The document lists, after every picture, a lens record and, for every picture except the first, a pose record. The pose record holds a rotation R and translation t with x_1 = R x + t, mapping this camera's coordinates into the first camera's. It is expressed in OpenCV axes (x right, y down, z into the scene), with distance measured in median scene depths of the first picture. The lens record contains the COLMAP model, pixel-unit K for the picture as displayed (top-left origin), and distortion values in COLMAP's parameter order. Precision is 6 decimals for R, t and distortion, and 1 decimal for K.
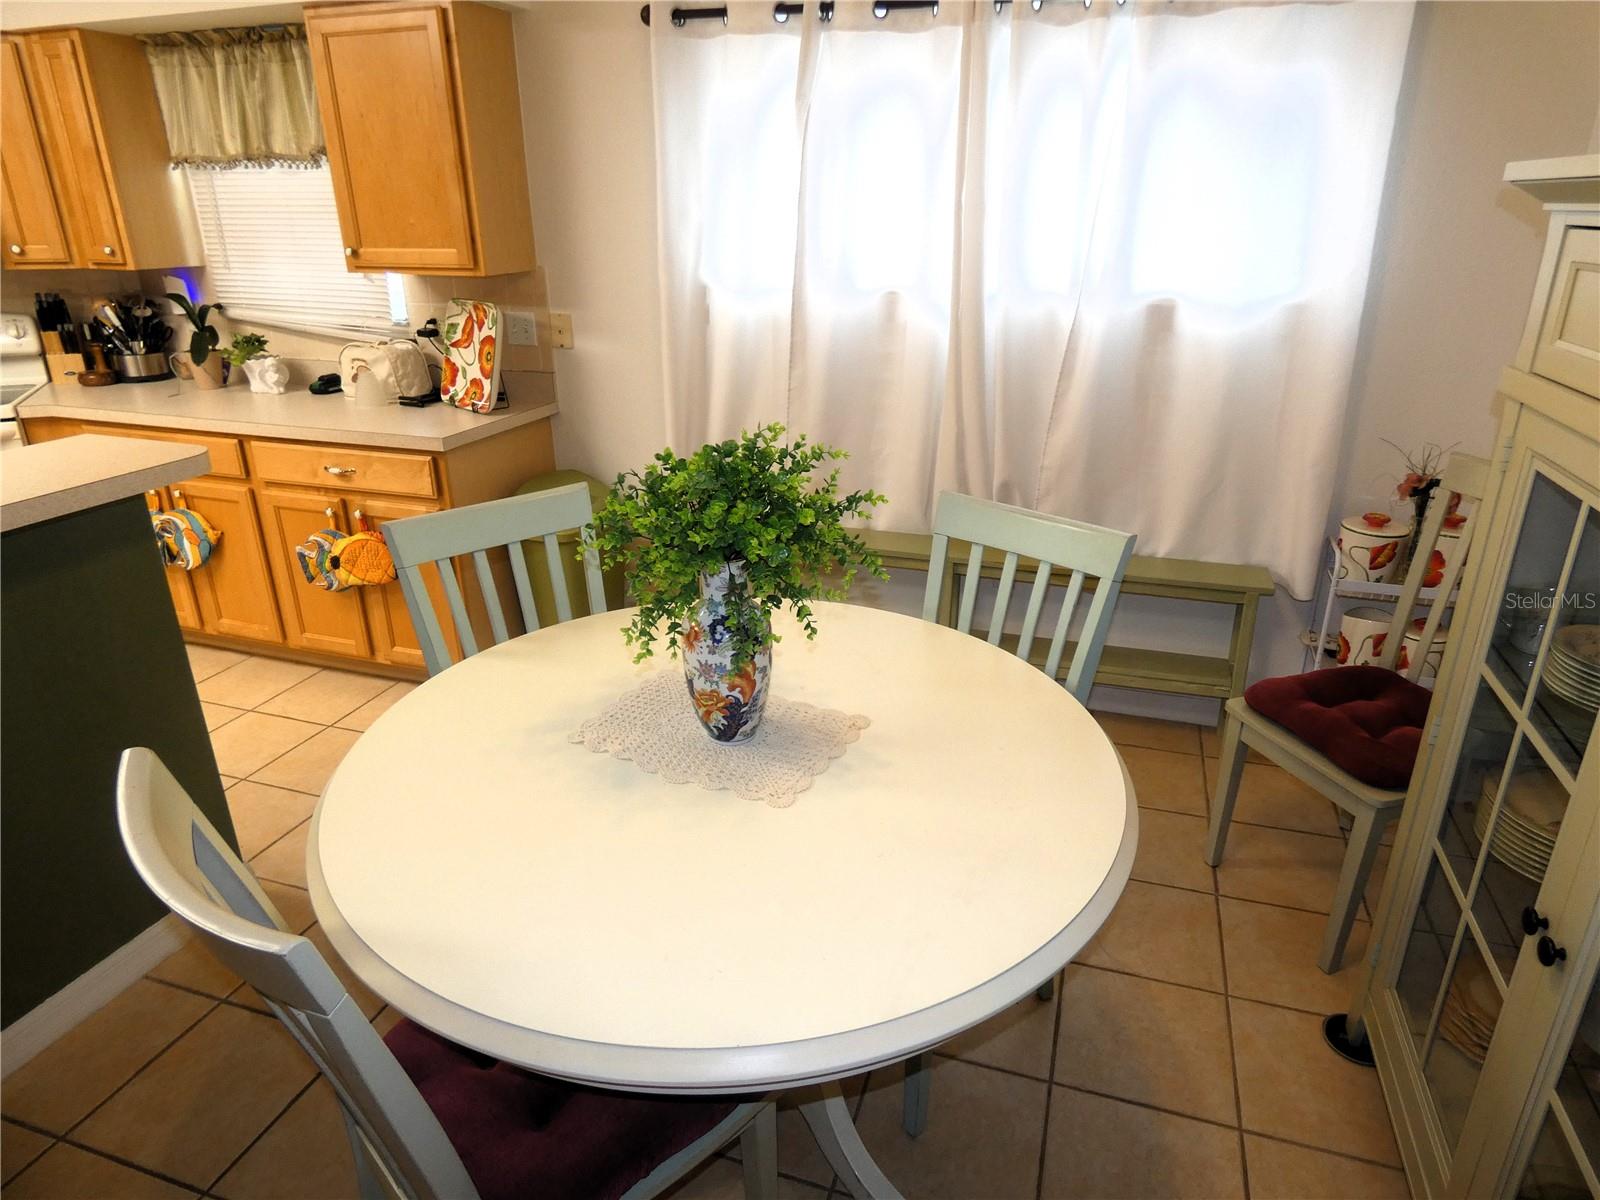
lens RADIAL K [[966.3, 0, 797.0], [0, 966.3, 602.9], [0, 0, 1]] dist [0.001830, -0.010863]
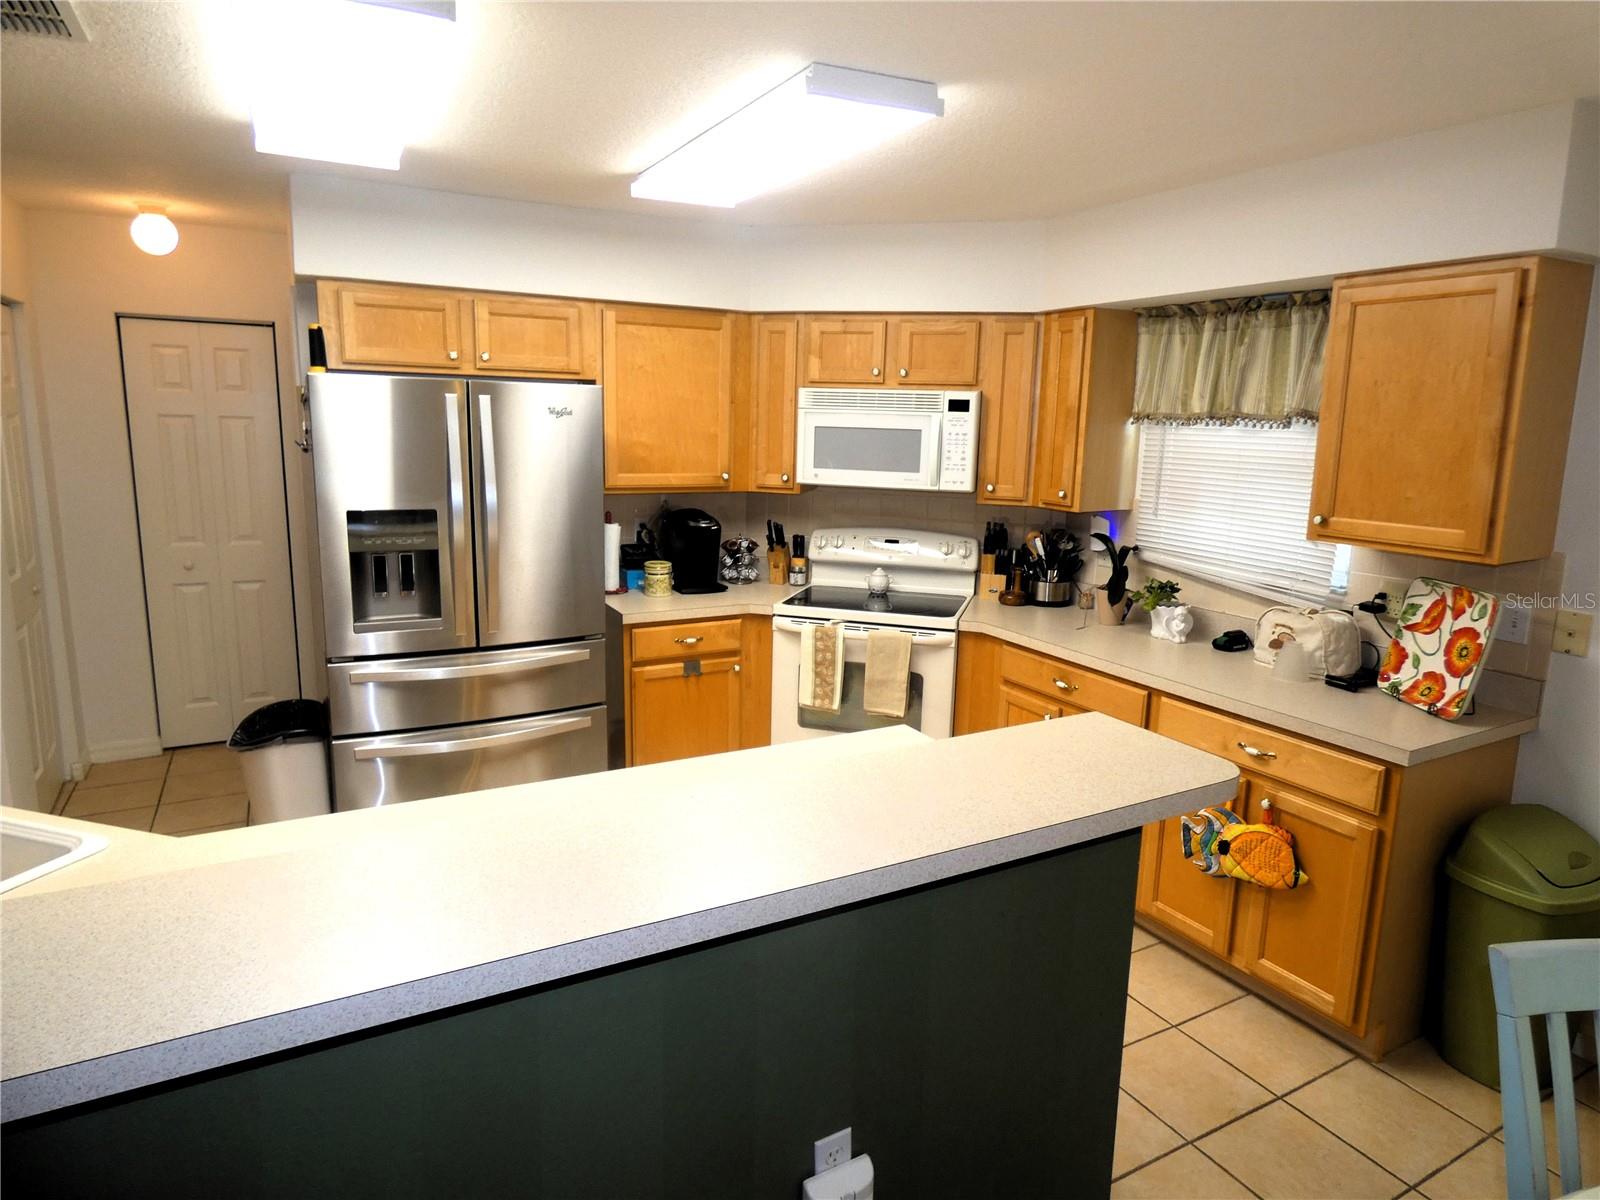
lens RADIAL K [[966.3, 0, 797.0], [0, 966.3, 602.9], [0, 0, 1]] dist [0.001830, -0.010863]
pose [[0.735066, 0.141268, -0.663115, -0.191471], [-0.269613, 0.958300, -0.094715, -0.062615], [0.622083, 0.248406, 0.742501, 0.029155]]
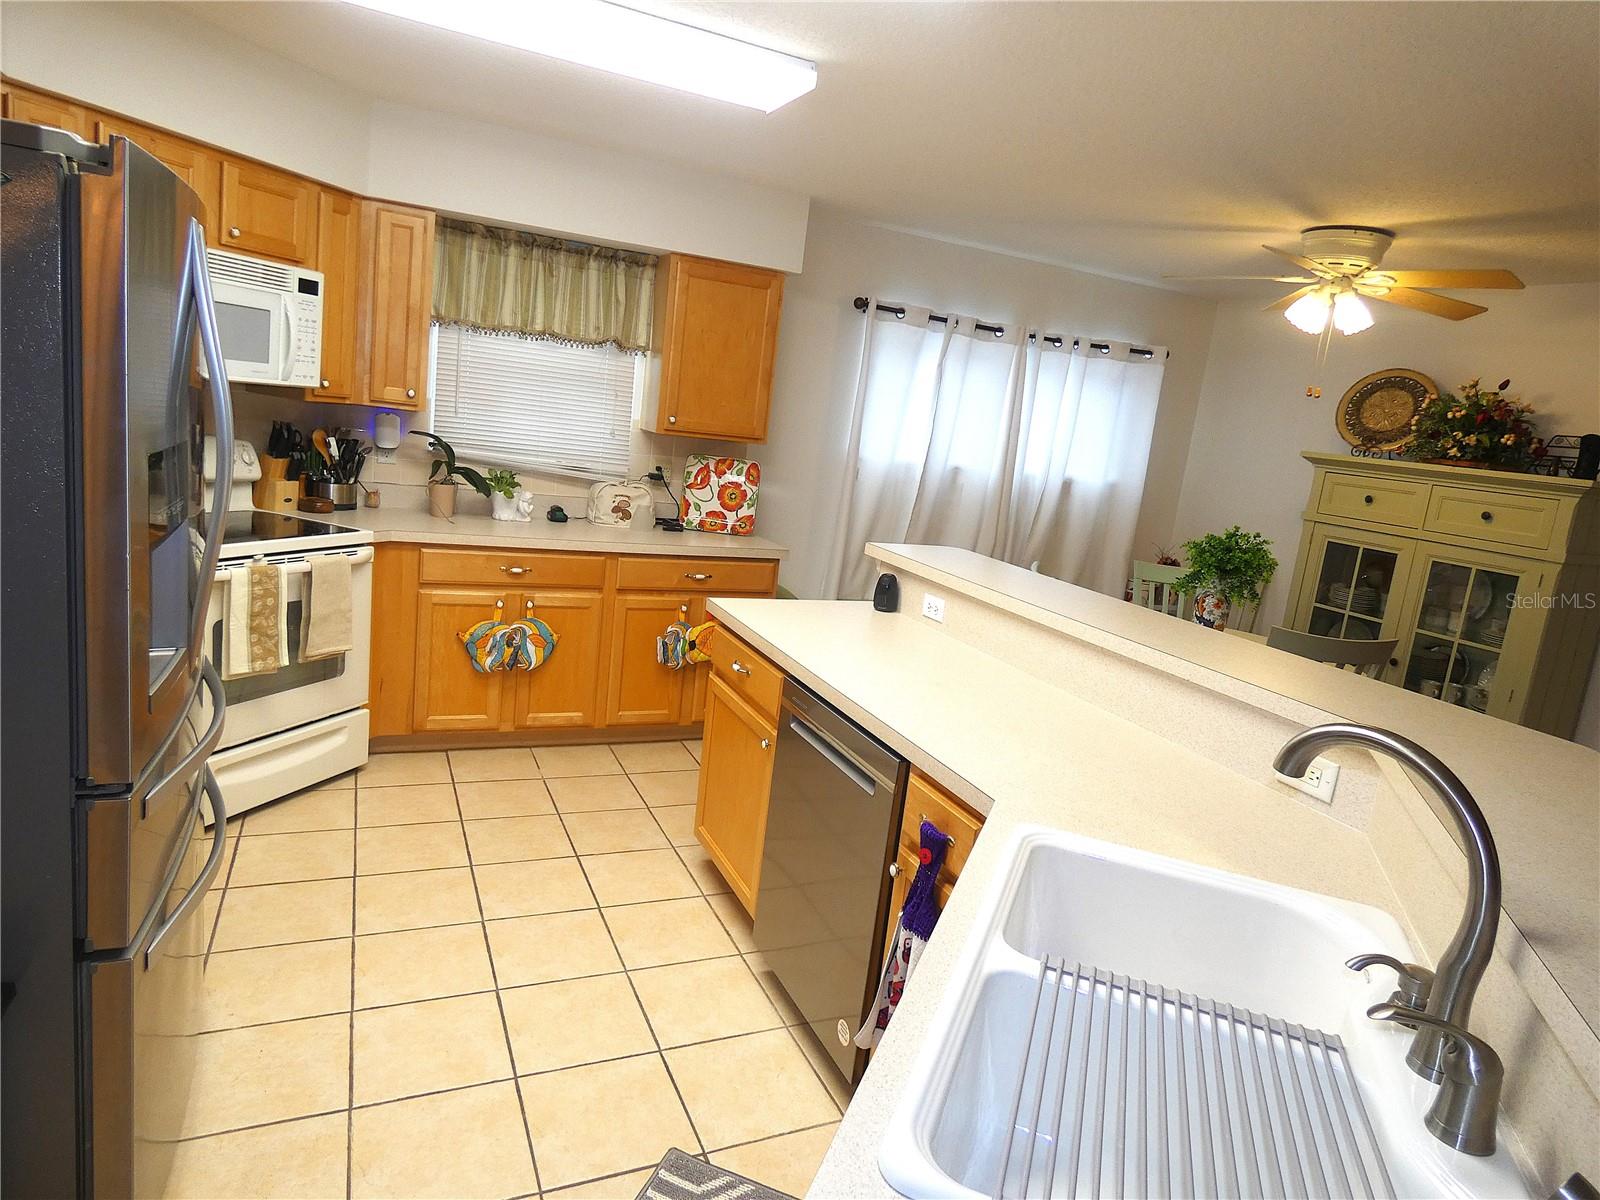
lens RADIAL K [[948.4, 0, 843.9], [0, 948.4, 610.9], [0, 0, 1]] dist [0.001195, -0.000876]
pose [[0.706845, -0.064073, 0.704461, -1.157703], [0.154562, 0.985815, -0.065422, 0.027265], [-0.690276, 0.155126, 0.706721, -0.070107]]
